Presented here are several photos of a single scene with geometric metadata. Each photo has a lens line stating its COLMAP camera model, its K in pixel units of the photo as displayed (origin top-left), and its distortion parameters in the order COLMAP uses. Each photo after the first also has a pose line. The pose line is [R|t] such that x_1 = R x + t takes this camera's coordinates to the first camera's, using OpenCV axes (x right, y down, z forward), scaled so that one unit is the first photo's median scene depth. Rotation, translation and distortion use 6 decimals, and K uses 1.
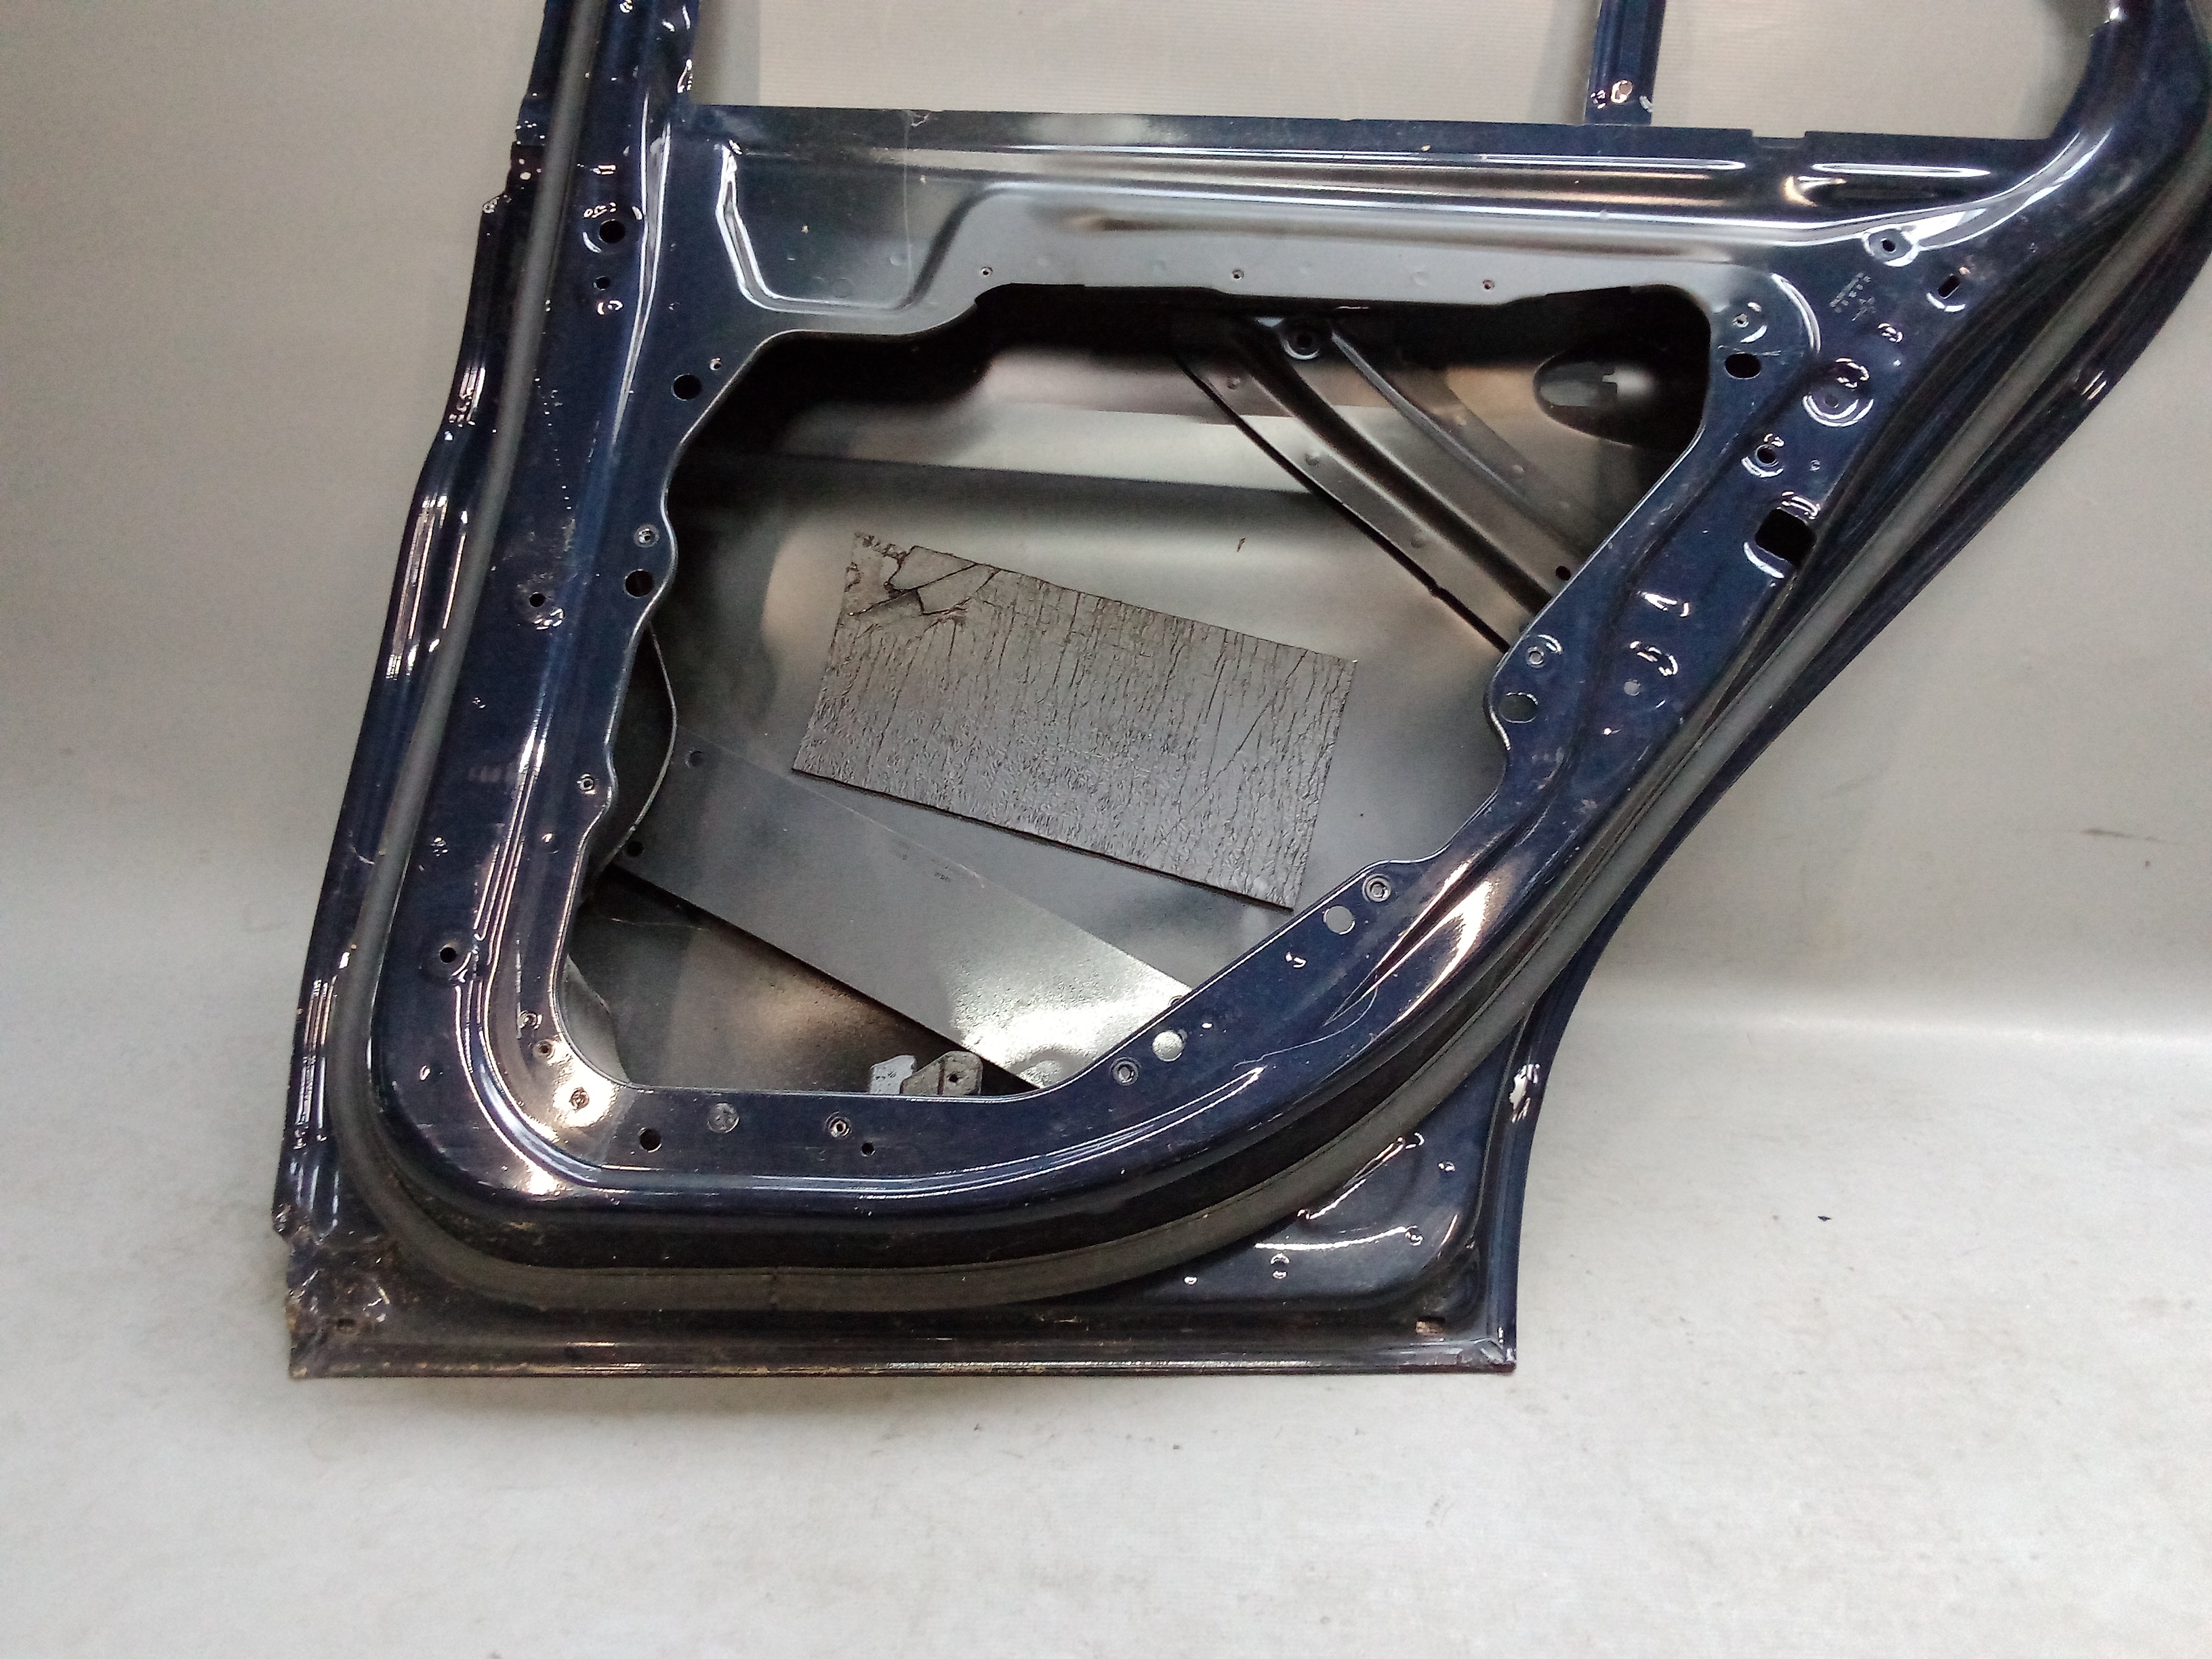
lens RADIAL K [[1692.7, 0, 1110.1], [0, 1692.7, 824.8], [0, 0, 1]] dist [0.036425, -0.049589]
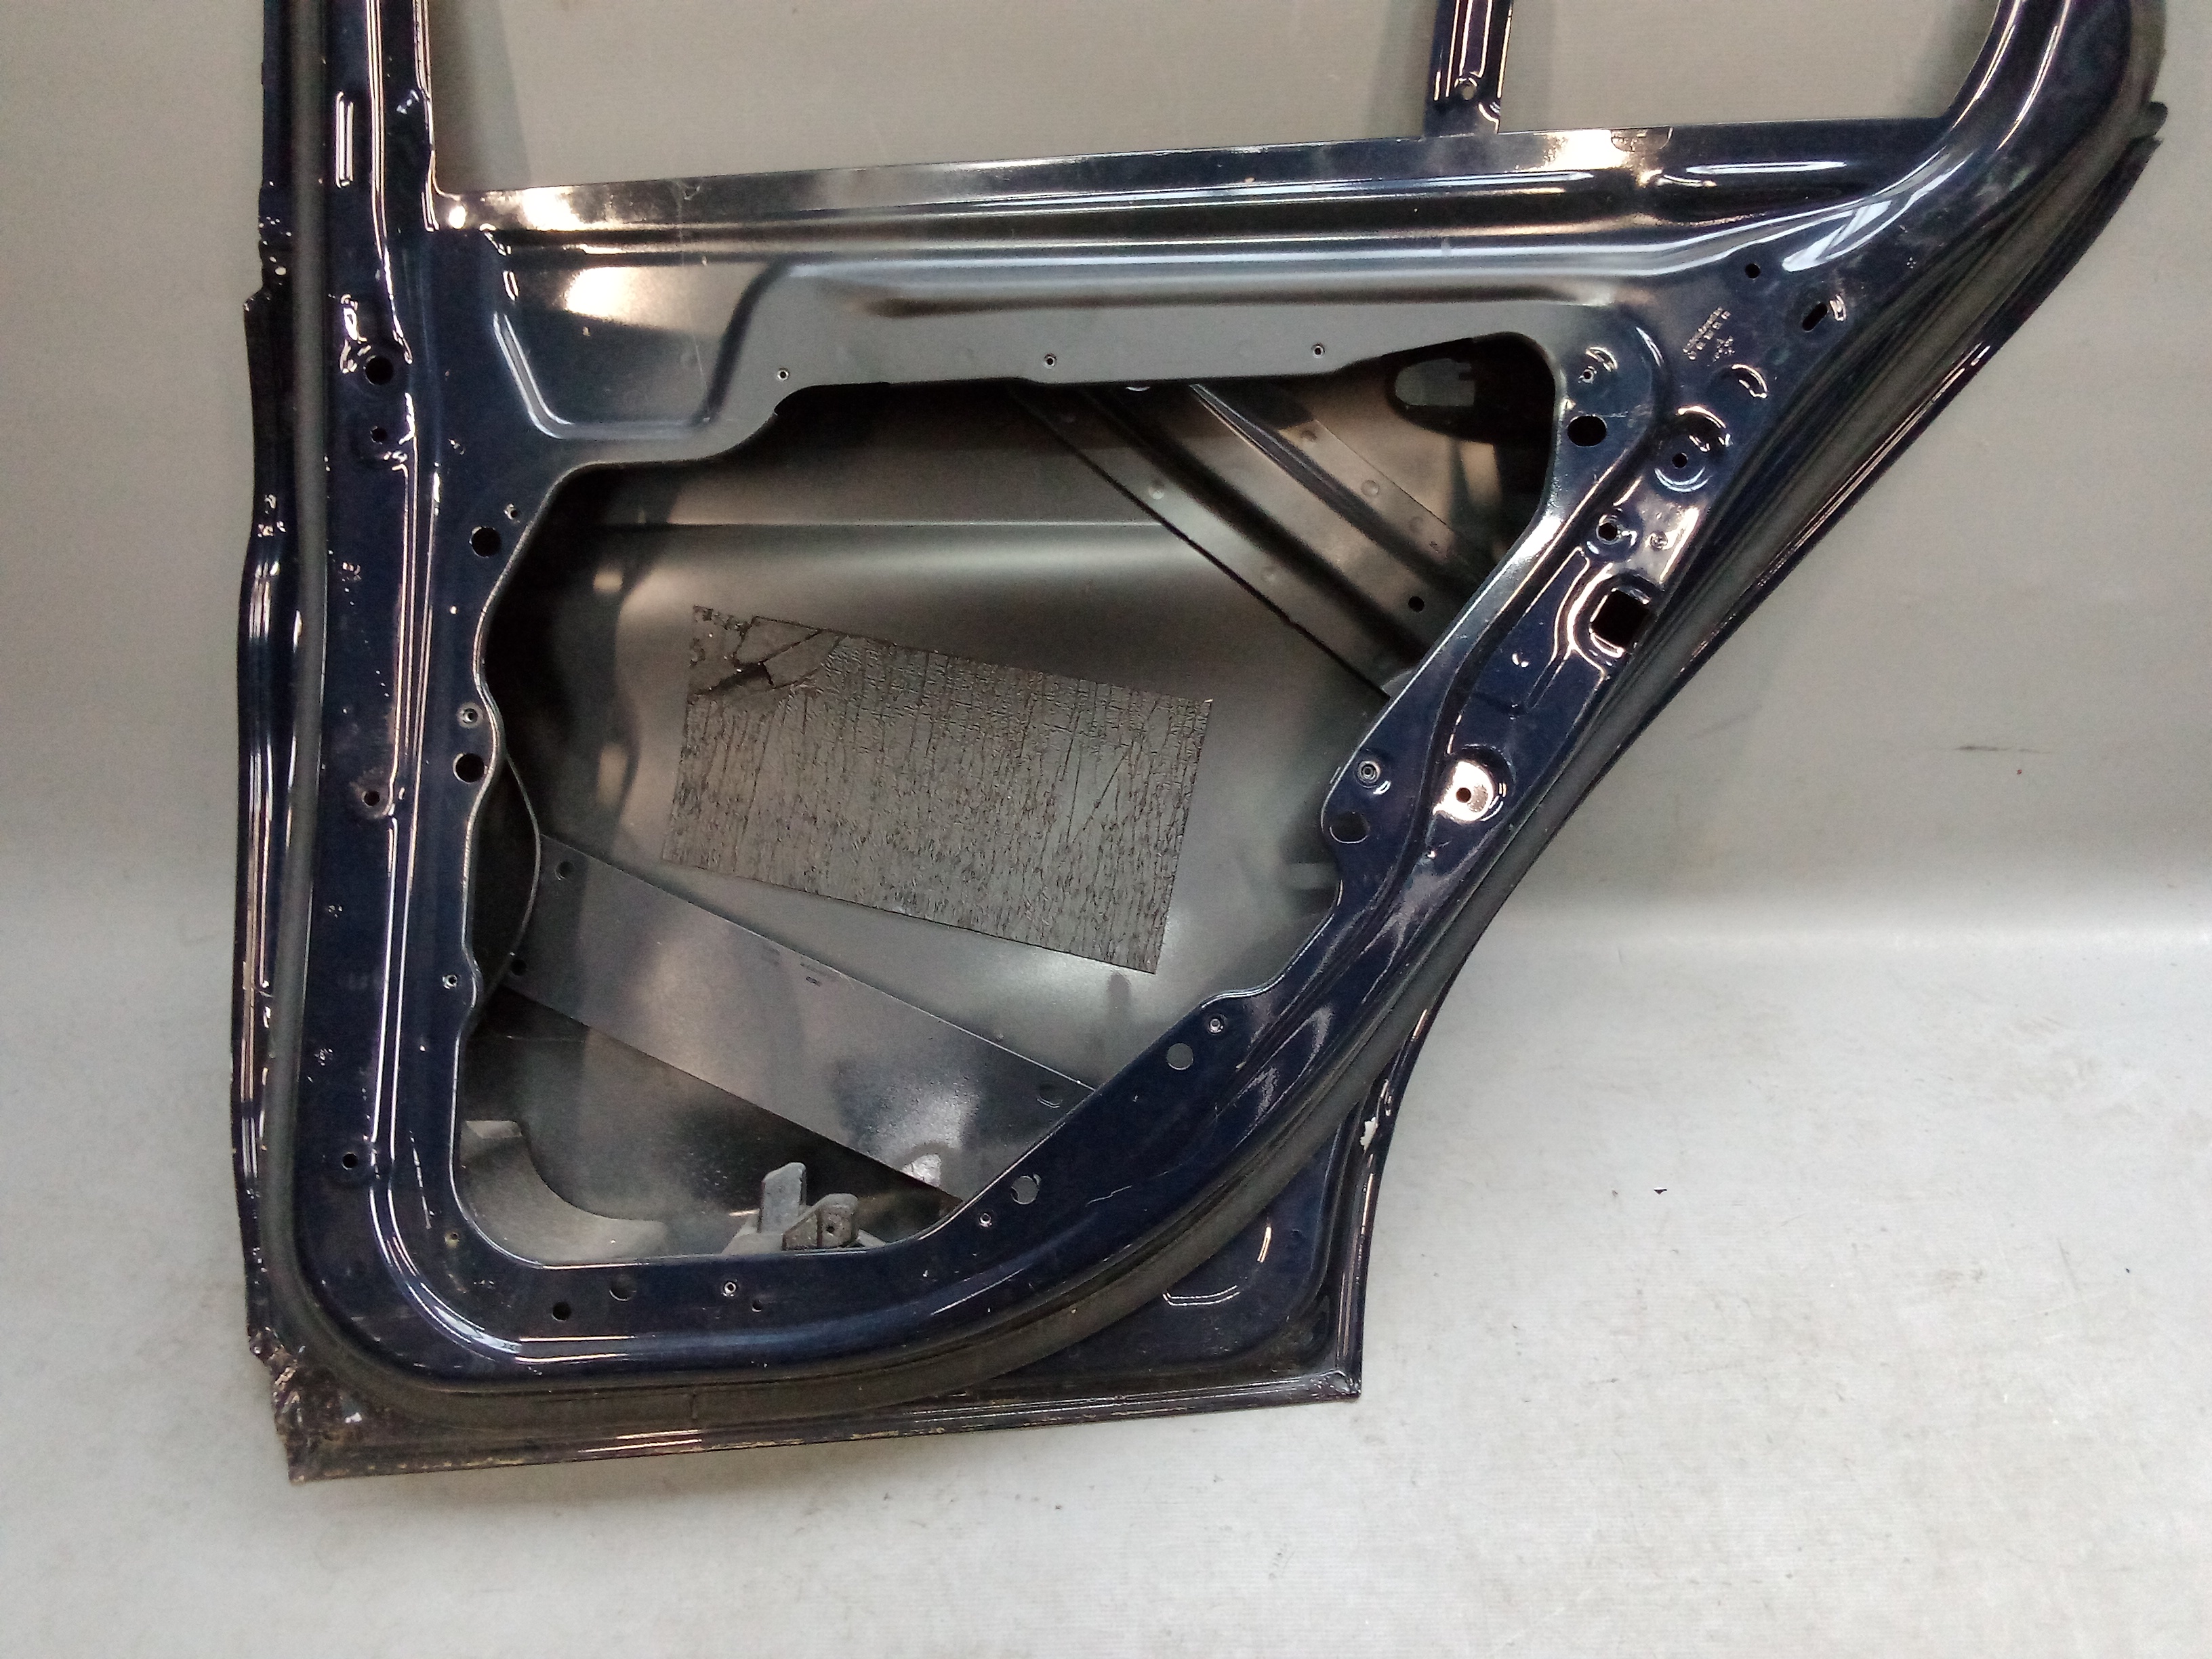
lens RADIAL K [[1692.7, 0, 1109.8], [0, 1692.7, 793.9], [0, 0, 1]] dist [0.036425, -0.049589]
pose [[0.997518, -0.066472, -0.023227, 0.116997], [0.070378, 0.951604, 0.299161, -0.385560], [0.002217, -0.300053, 0.953920, 0.037378]]
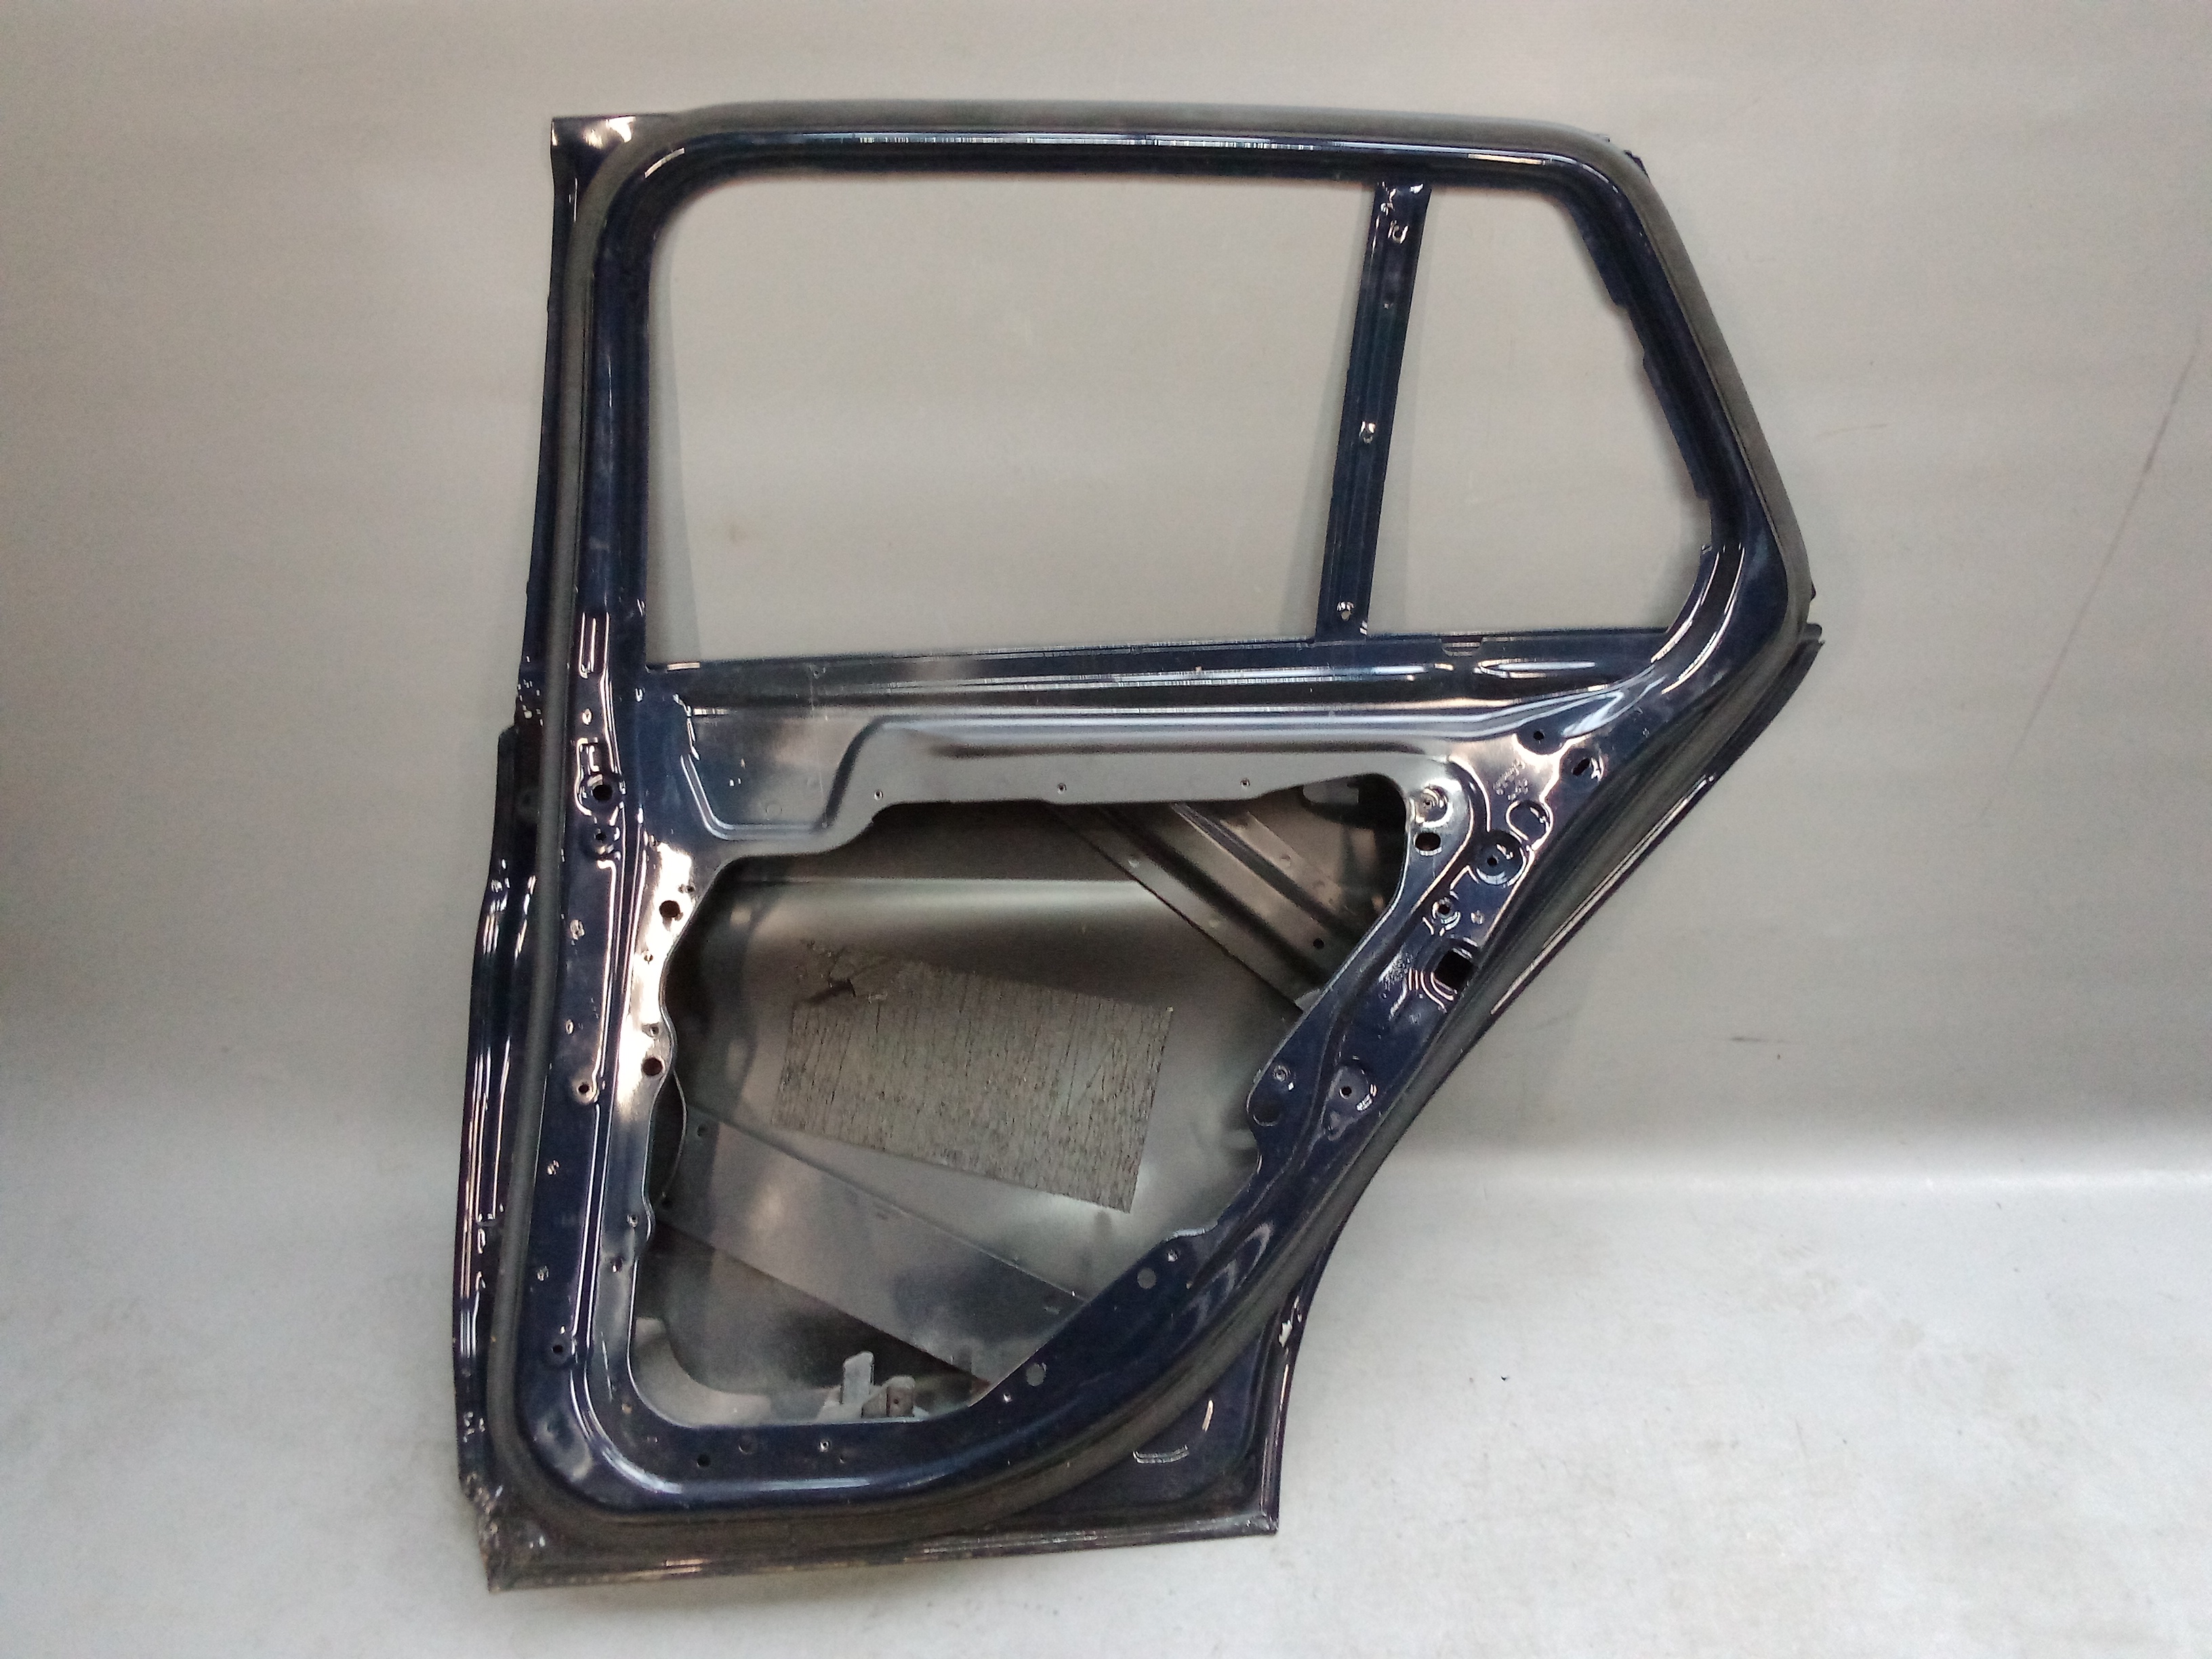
lens RADIAL K [[1692.7, 0, 1105.1], [0, 1692.7, 800.3], [0, 0, 1]] dist [0.036425, -0.049589]
pose [[0.998359, -0.056949, -0.006000, 0.120964], [0.056944, 0.976264, 0.208963, -0.615758], [-0.006043, -0.208962, 0.977905, -0.344377]]
